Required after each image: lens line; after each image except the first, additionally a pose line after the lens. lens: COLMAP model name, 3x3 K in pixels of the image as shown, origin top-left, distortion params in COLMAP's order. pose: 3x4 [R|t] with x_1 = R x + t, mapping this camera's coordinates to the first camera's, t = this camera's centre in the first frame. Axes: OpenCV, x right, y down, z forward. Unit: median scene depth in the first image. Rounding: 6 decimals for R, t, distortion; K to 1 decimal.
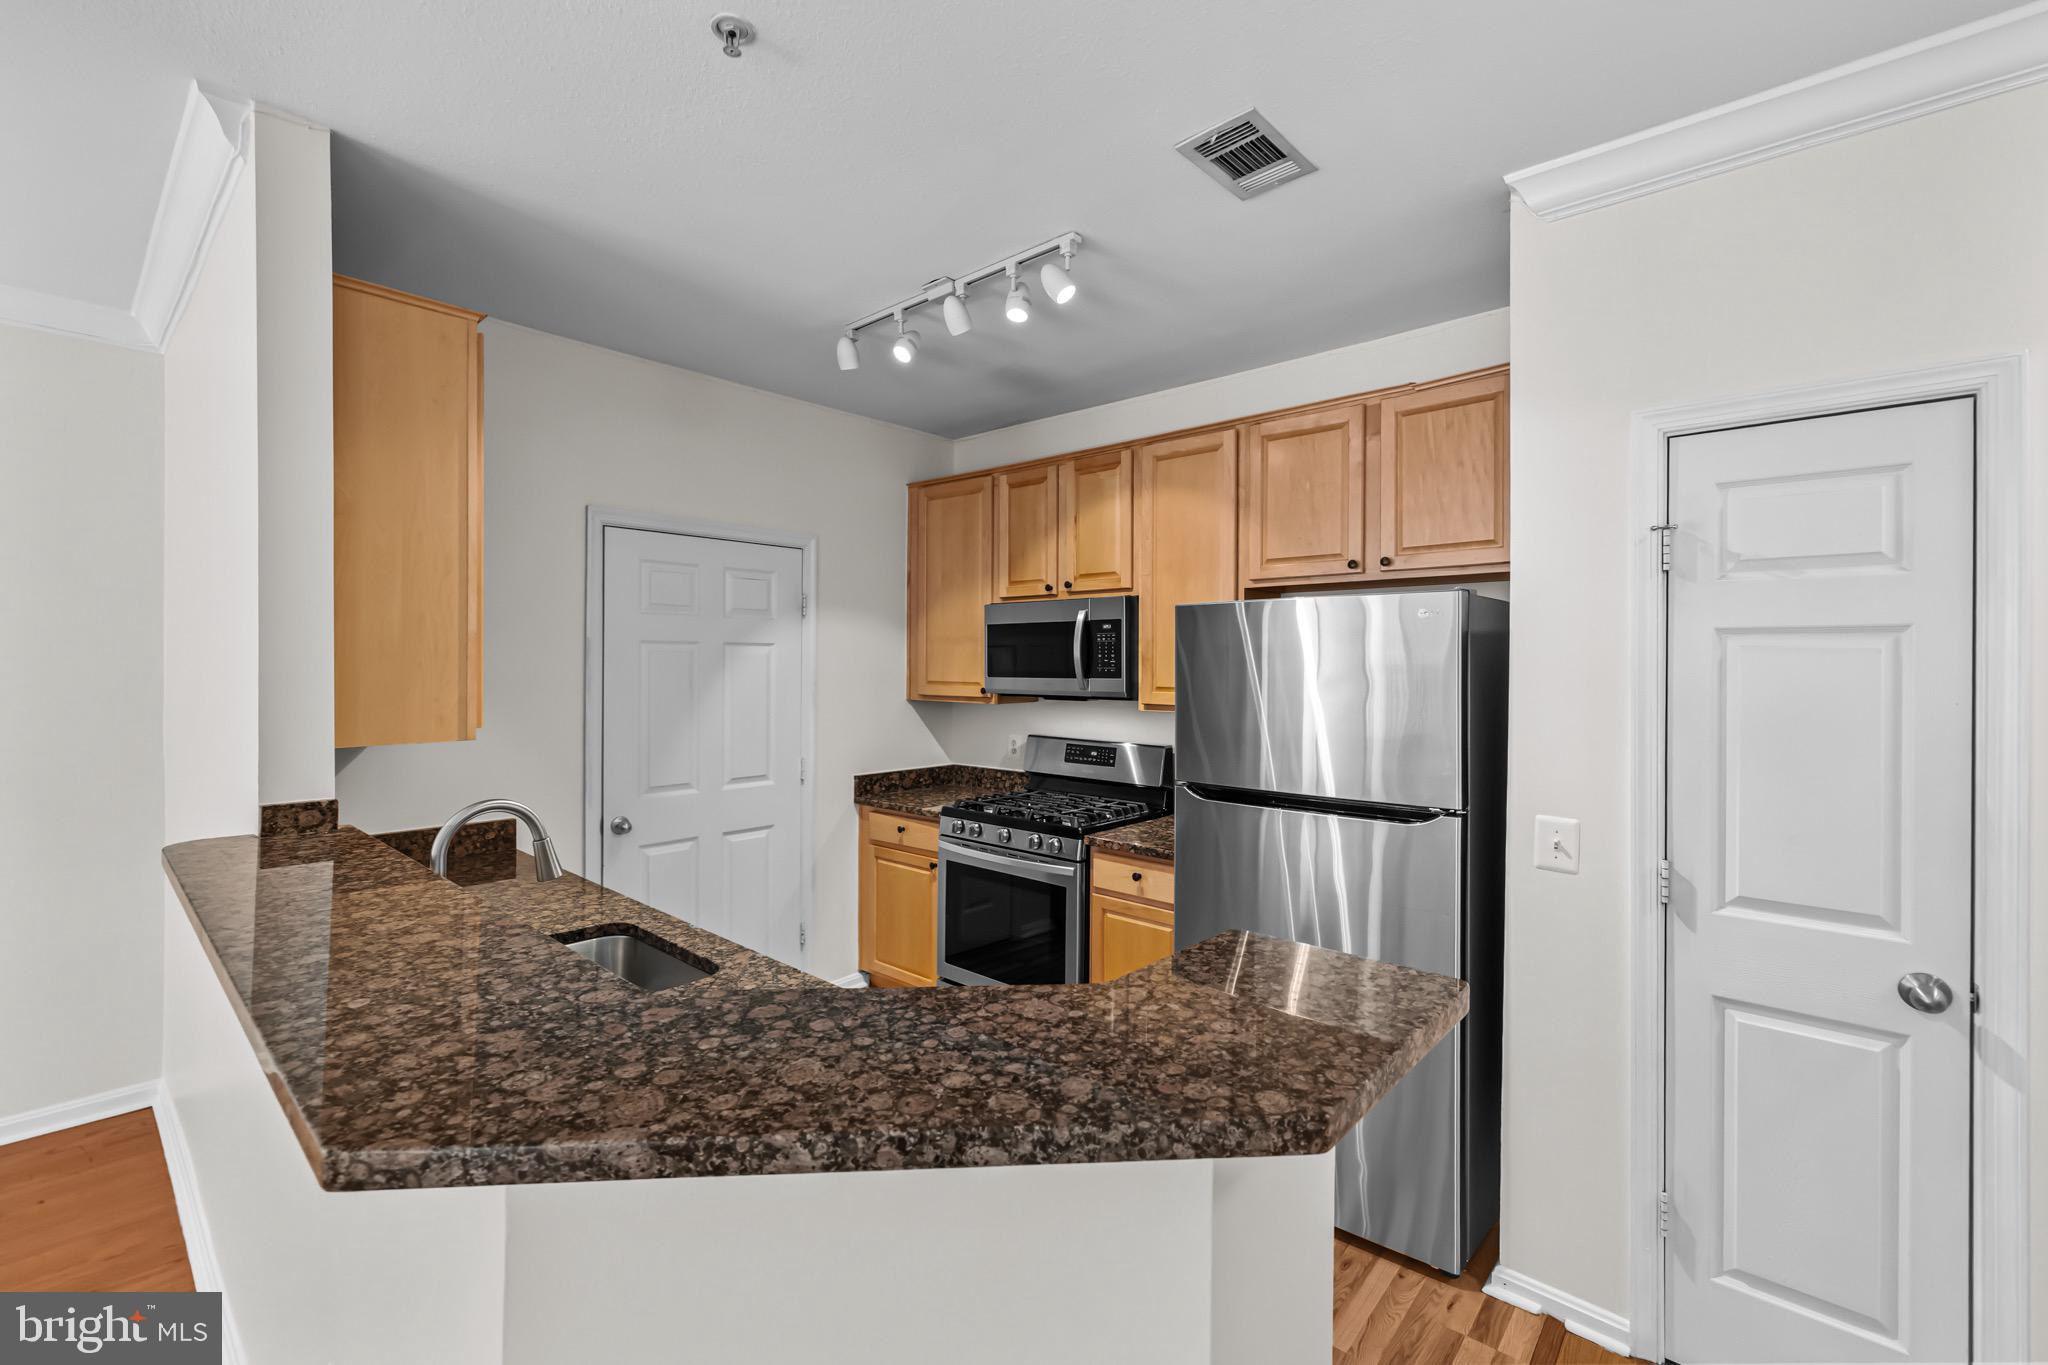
lens RADIAL K [[874.6, 0, 1011.5], [0, 874.6, 665.8], [0, 0, 1]] dist [0.005987, -0.002166]
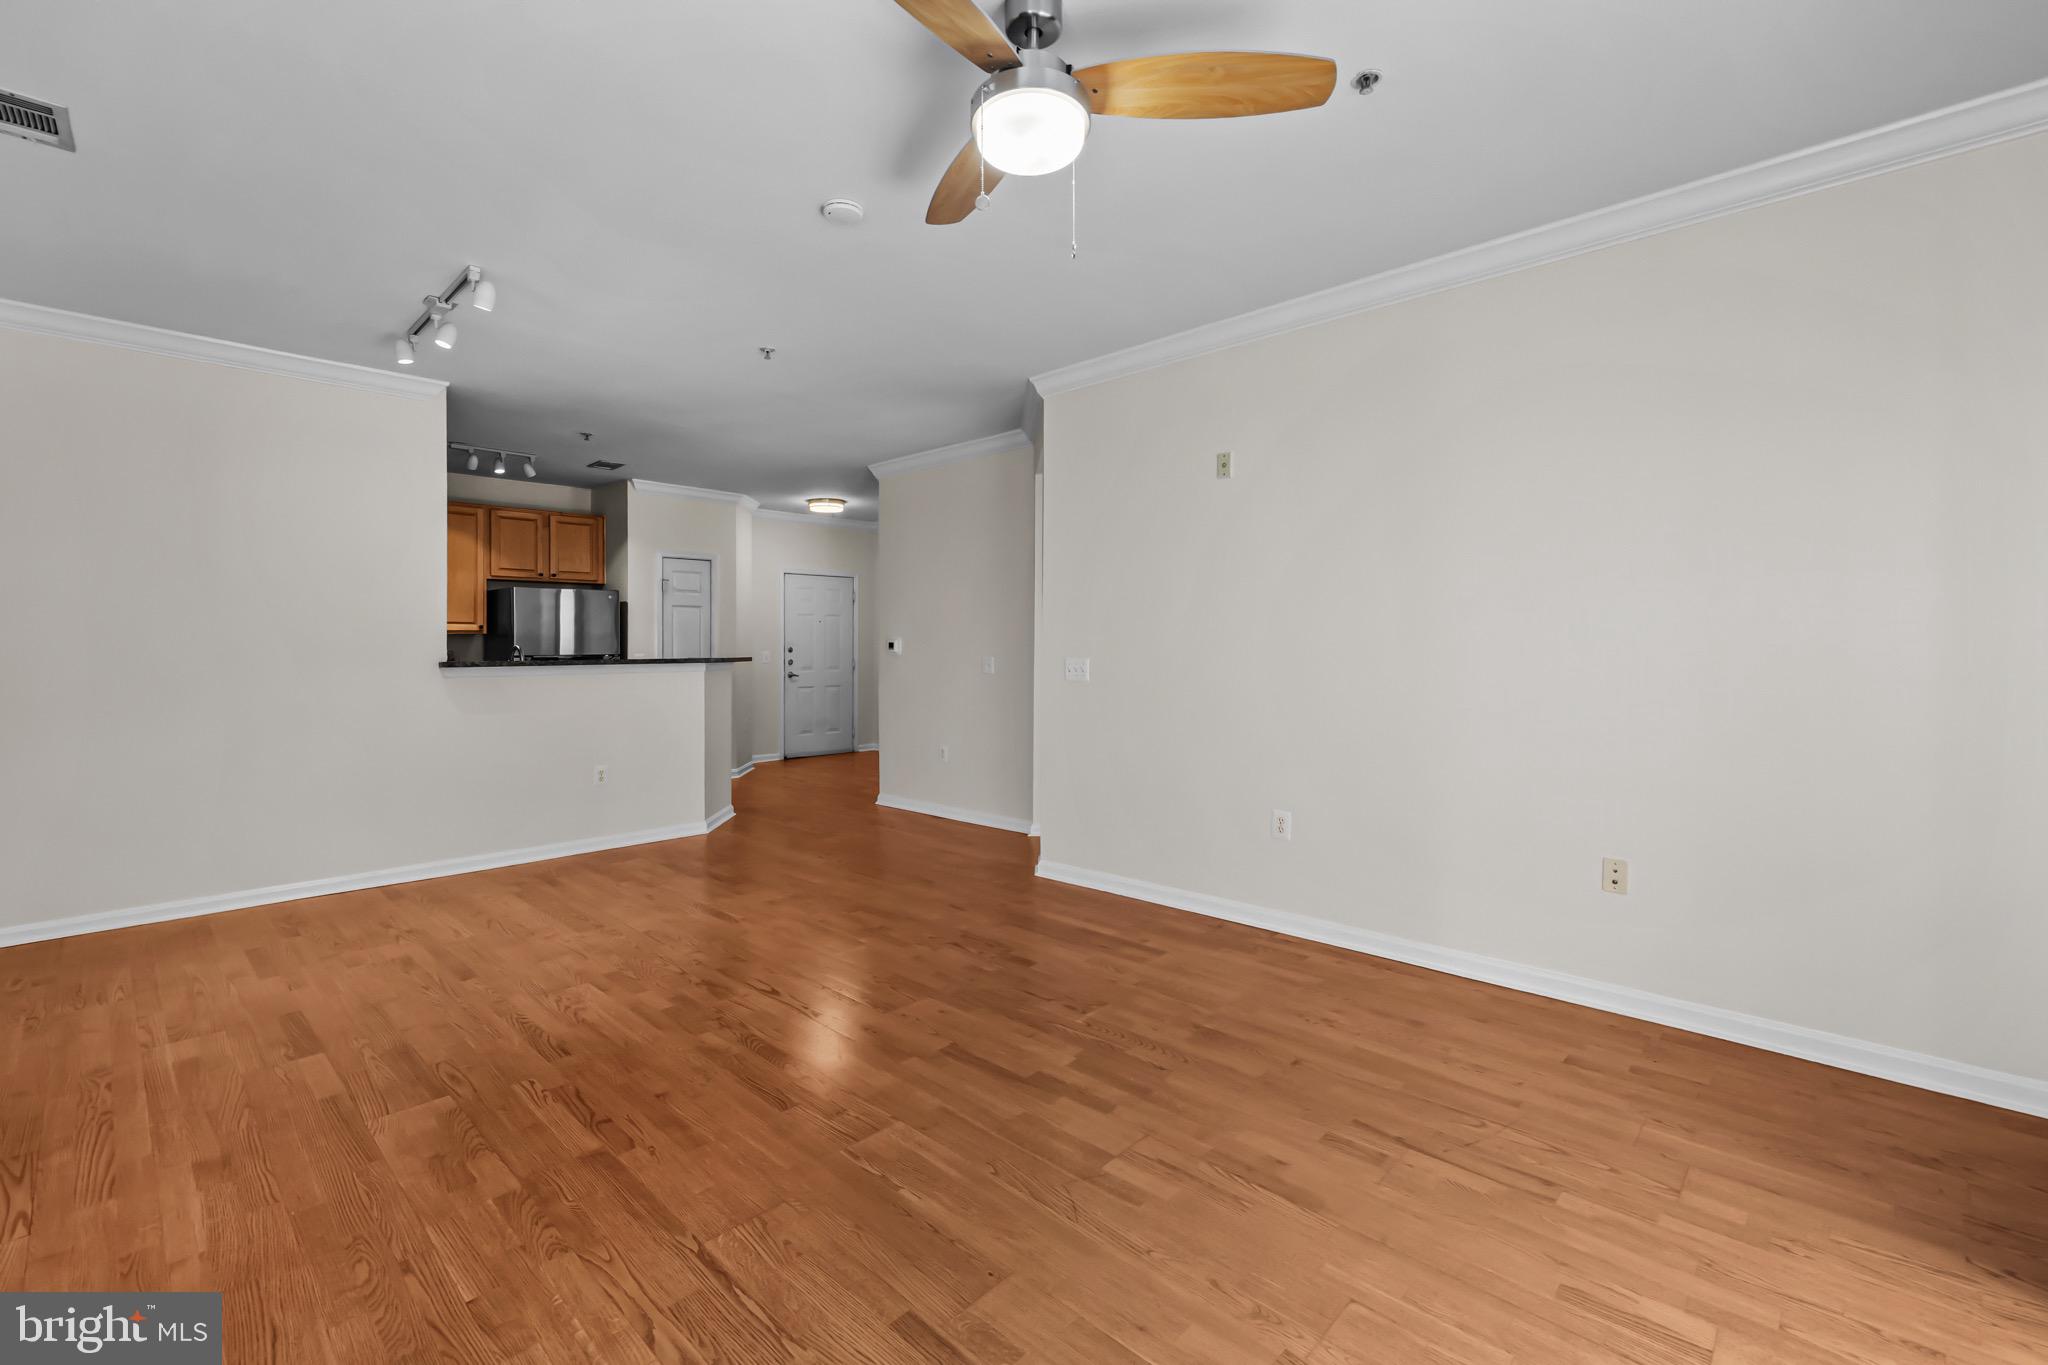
lens RADIAL K [[874.6, 0, 1012.9], [0, 874.6, 646.2], [0, 0, 1]] dist [0.005987, -0.002166]
pose [[0.034984, -0.006953, 0.999364, -1.784596], [0.005272, 0.999963, 0.006773, 0.072528], [-0.999374, 0.005032, 0.035019, -0.415933]]
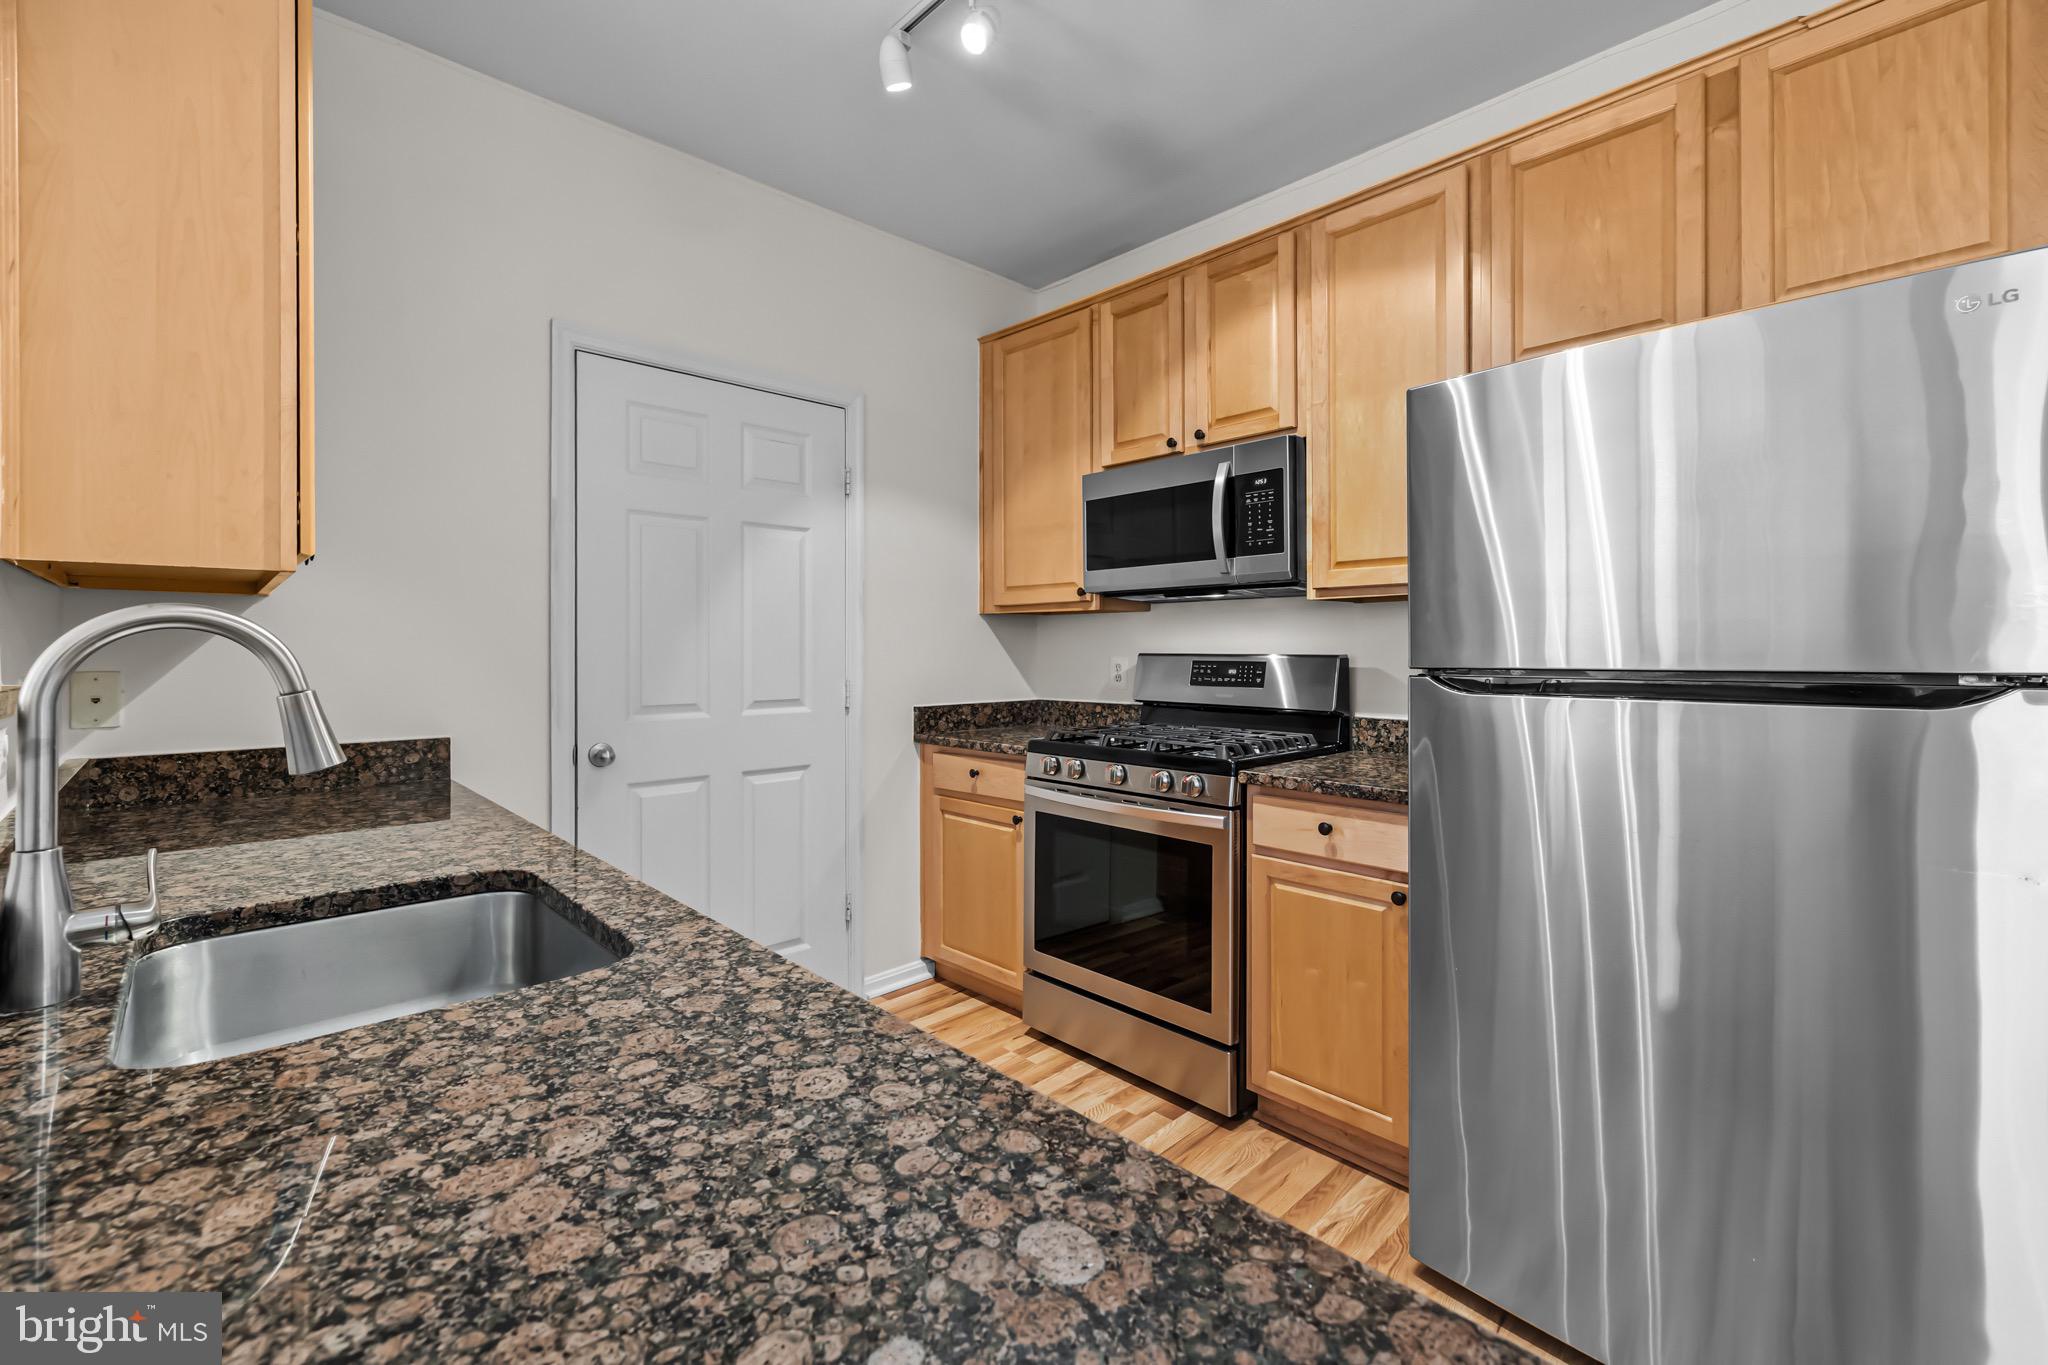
lens RADIAL K [[874.6, 0, 1005.4], [0, 874.6, 643.9], [0, 0, 1]] dist [0.005987, -0.002166]
pose [[0.996494, -0.006688, -0.083395, -0.038755], [0.005855, 0.999930, -0.010237, 0.091740], [0.083457, 0.009713, 0.996464, 0.269190]]
